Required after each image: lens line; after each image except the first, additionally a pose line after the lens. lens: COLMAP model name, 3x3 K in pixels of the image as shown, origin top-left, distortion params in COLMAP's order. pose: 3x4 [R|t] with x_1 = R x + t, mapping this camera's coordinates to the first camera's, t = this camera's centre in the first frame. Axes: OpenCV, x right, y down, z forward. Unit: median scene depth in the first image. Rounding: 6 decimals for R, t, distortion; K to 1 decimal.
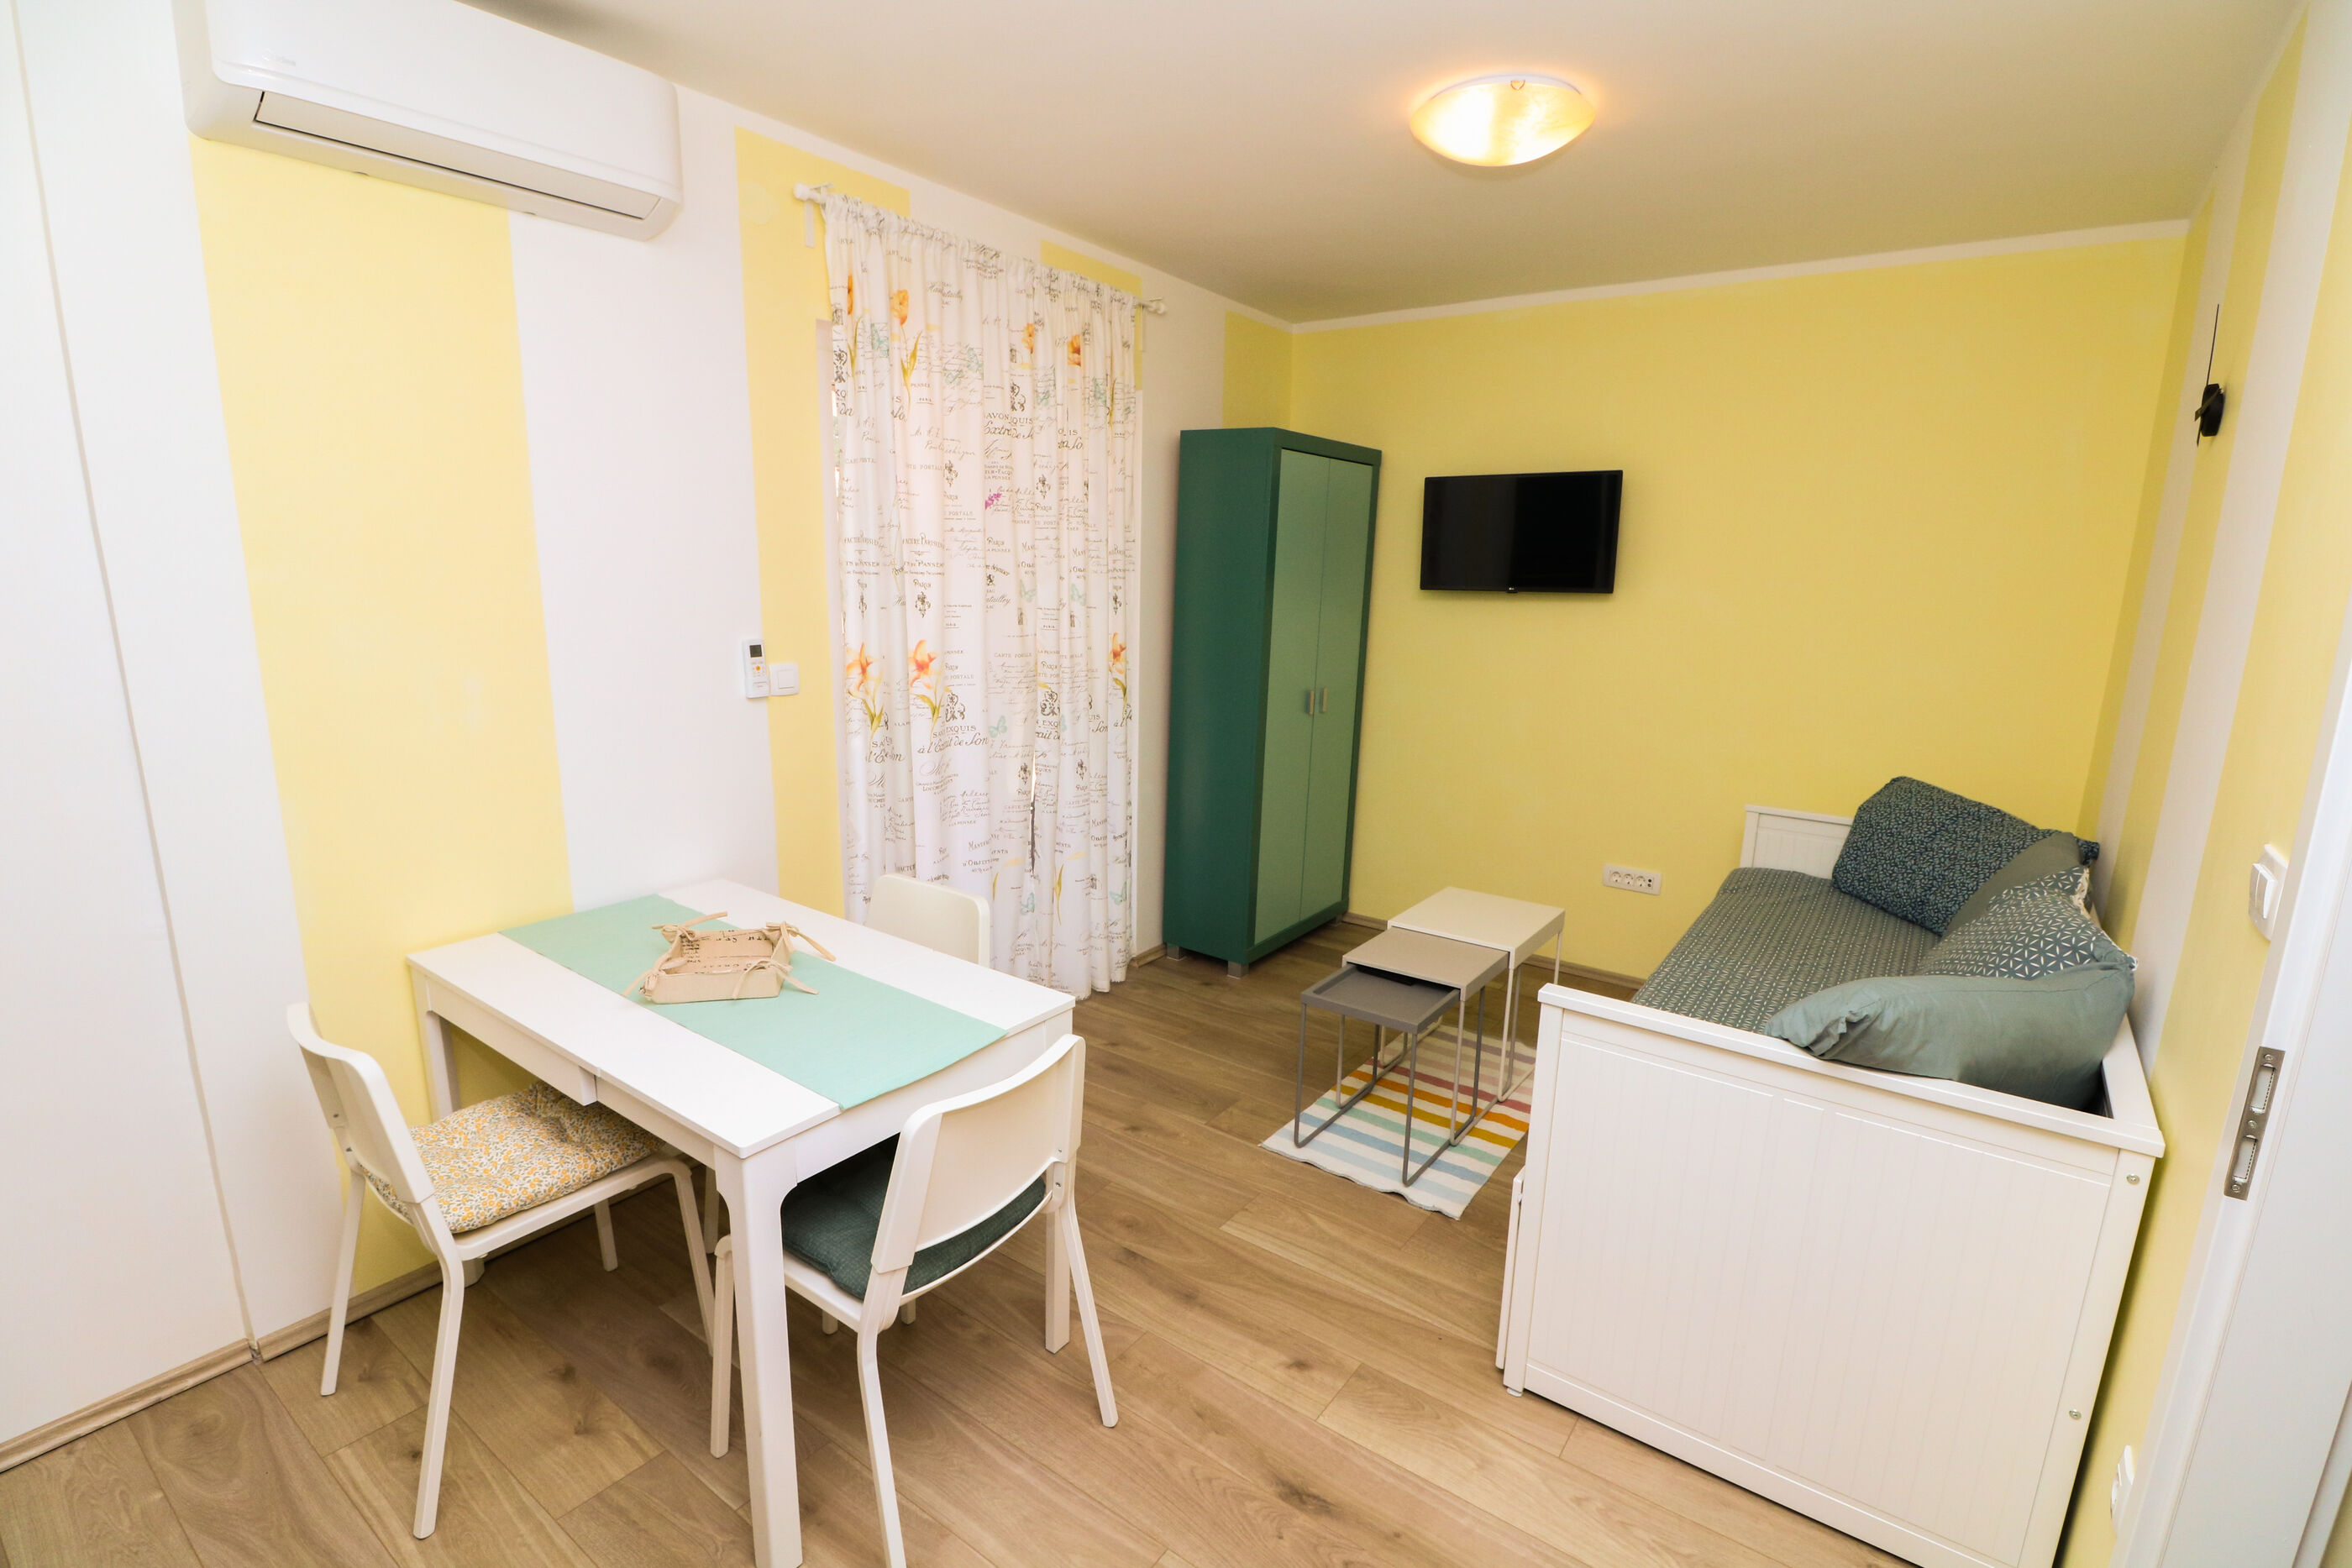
lens RADIAL K [[1090.7, 0, 1183.0], [0, 1090.7, 792.3], [0, 0, 1]] dist [-0.000876, -0.011718]
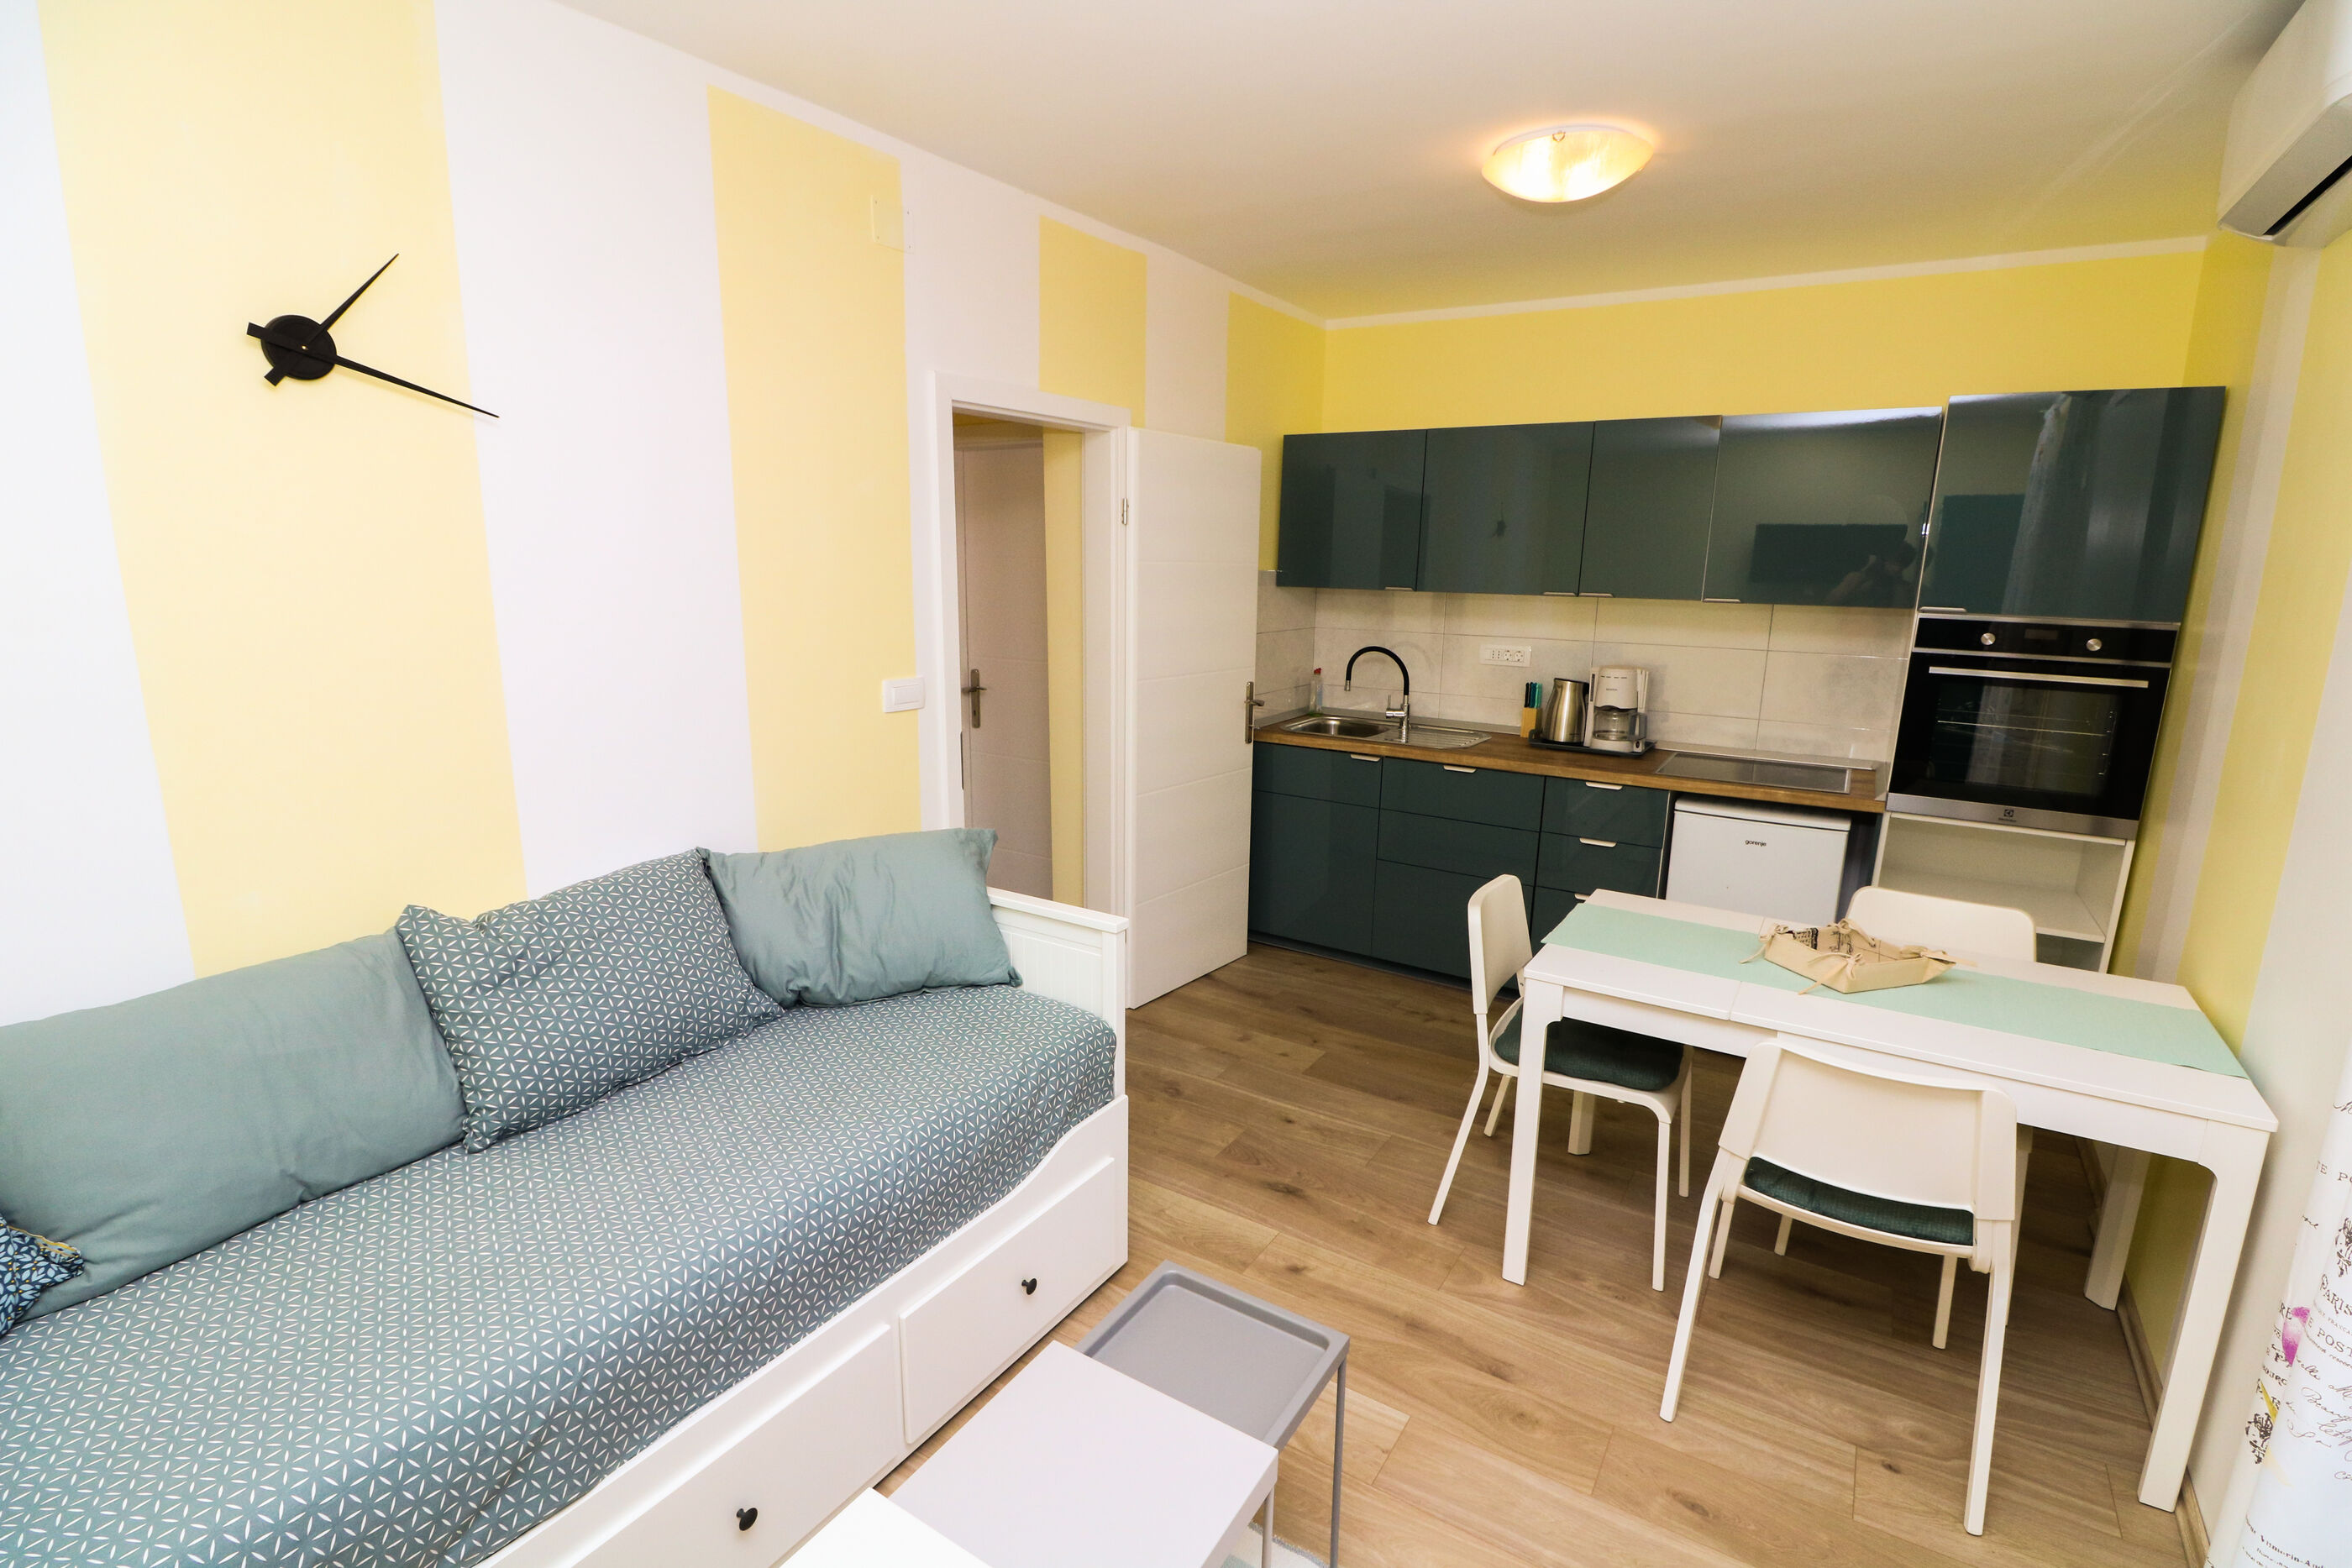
lens RADIAL K [[1088.2, 0, 1185.1], [0, 1088.2, 789.5], [0, 0, 1]] dist [-0.001916, -0.011714]
pose [[-0.997284, -0.025926, -0.068935, 0.251243], [-0.051994, 0.910750, 0.409672, -0.315035], [0.052161, 0.412144, -0.909624, 1.456688]]
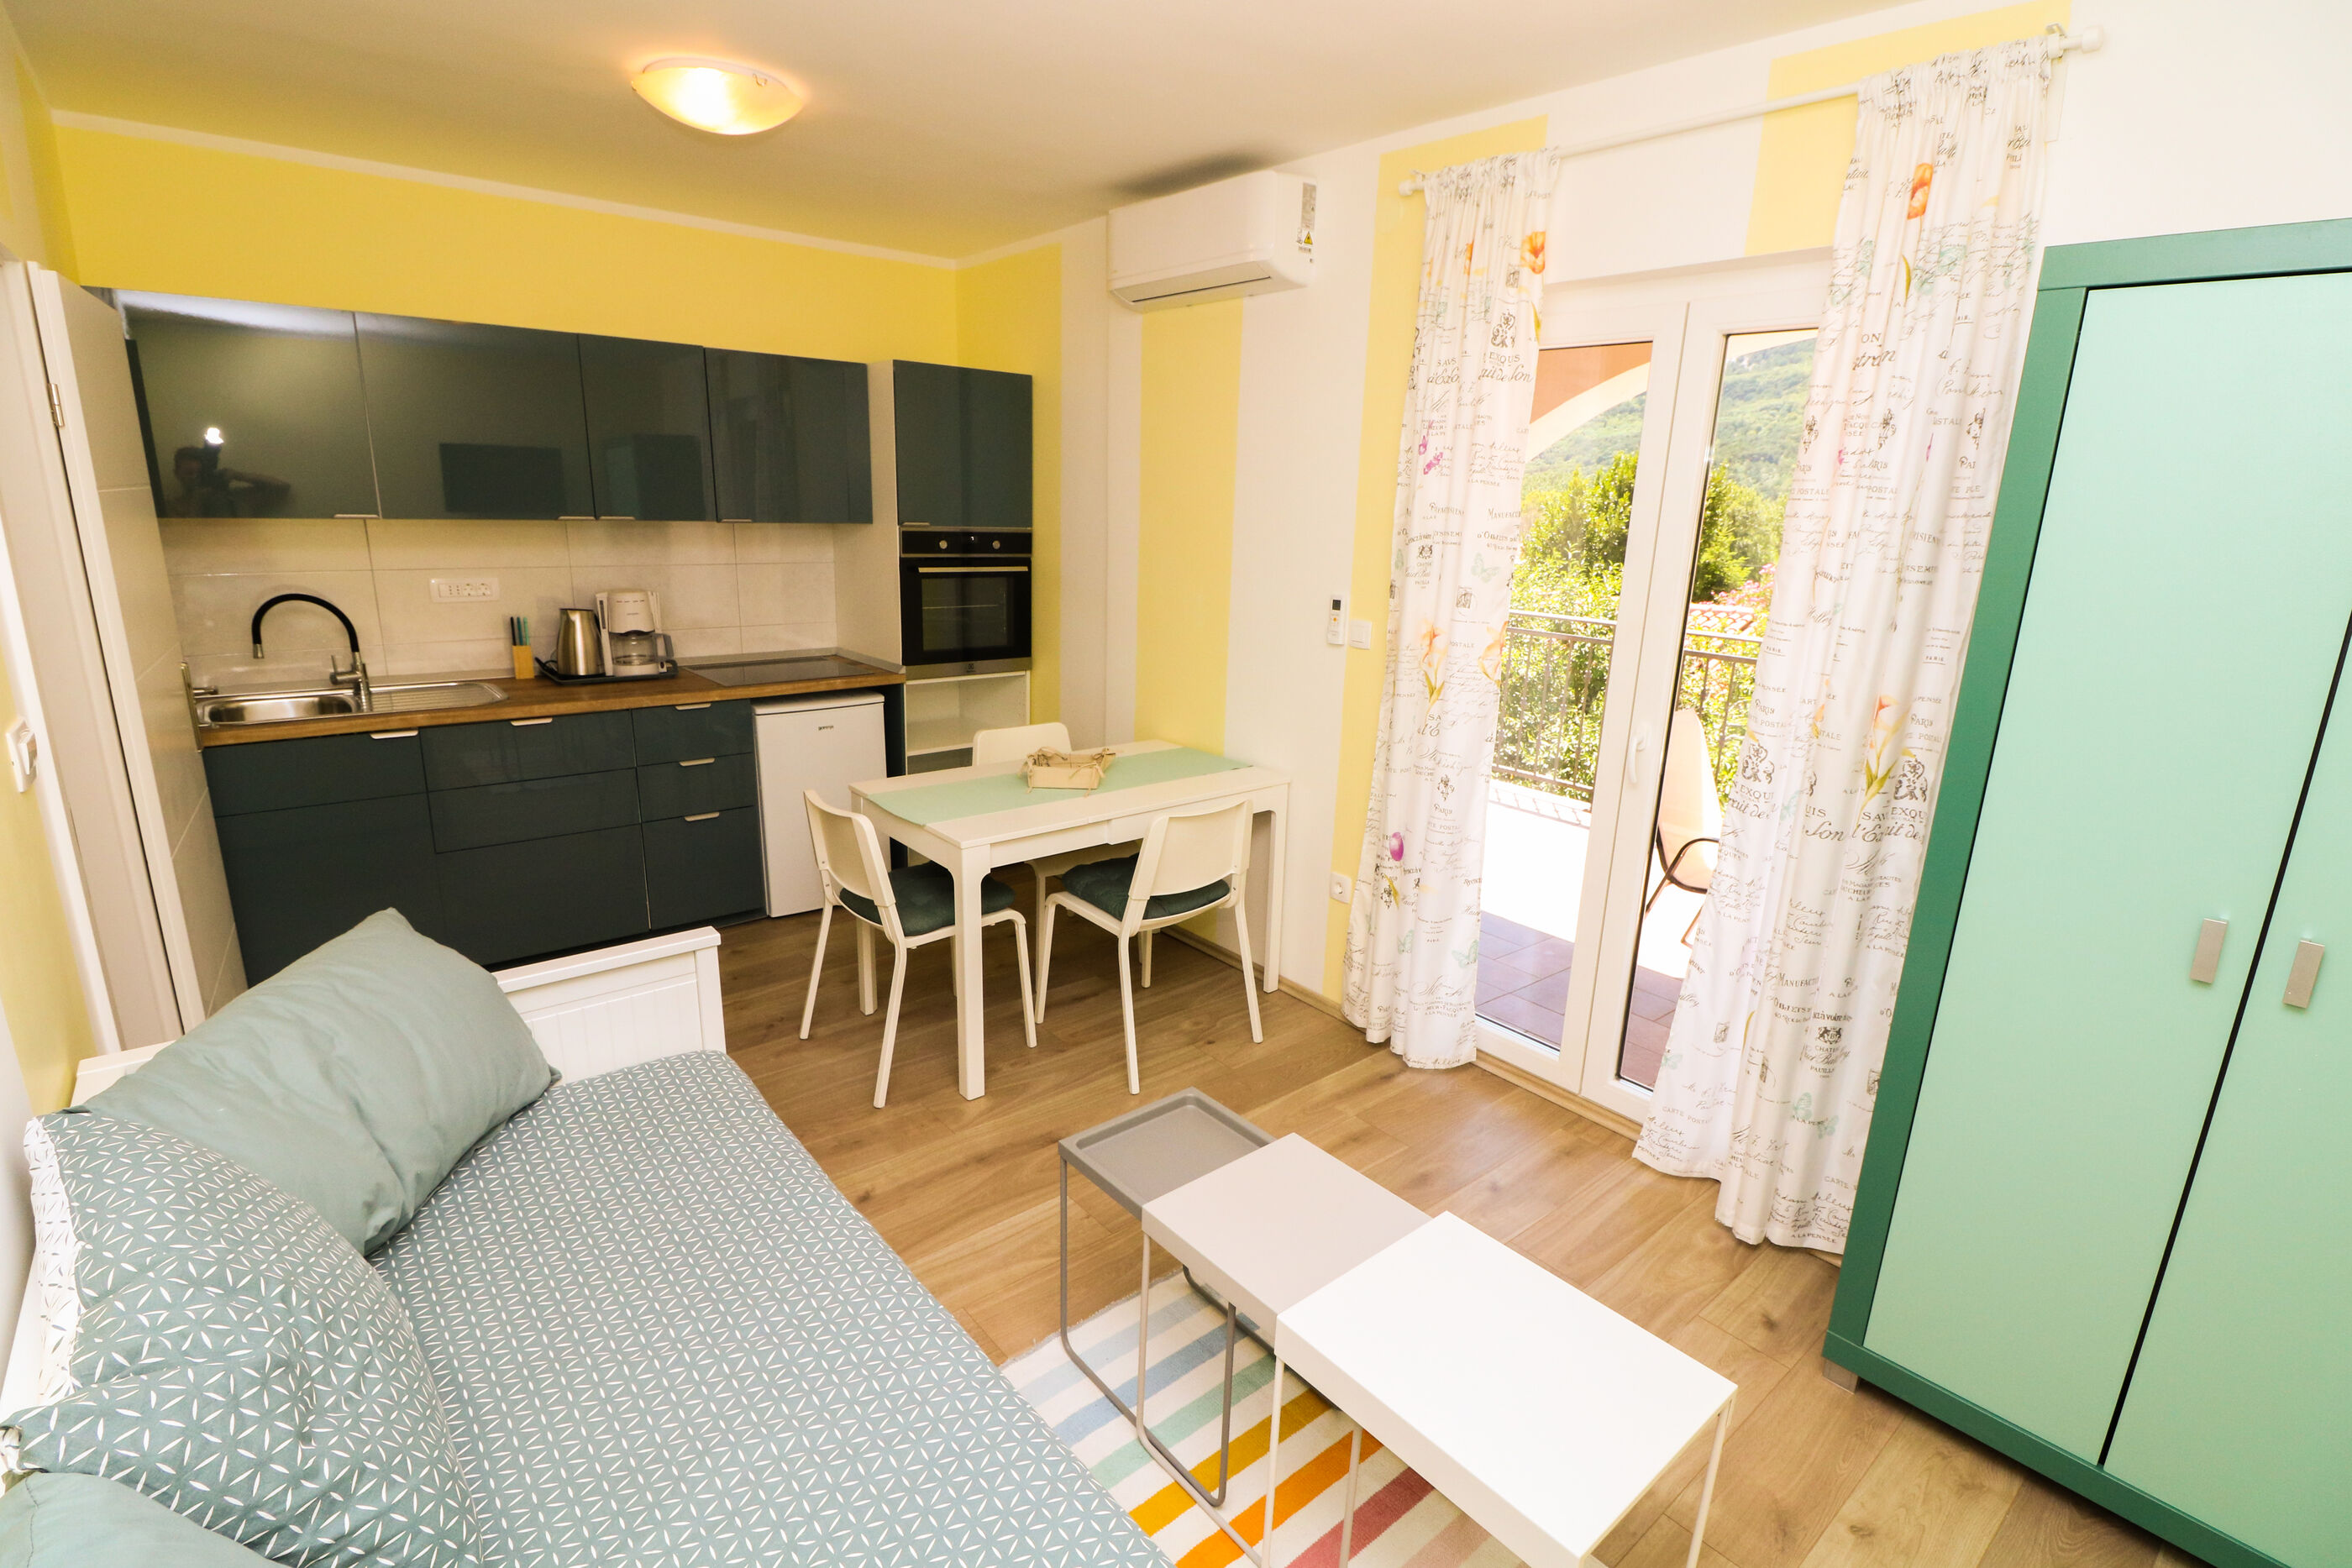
lens RADIAL K [[1109.6, 0, 1184.6], [0, 1109.6, 785.0], [0, 0, 1]] dist [0.002850, -0.013704]
pose [[-0.239276, 0.216143, -0.946588, 0.847313], [-0.242018, 0.930860, 0.273728, -0.239630], [0.940305, 0.294588, -0.170422, 1.115721]]
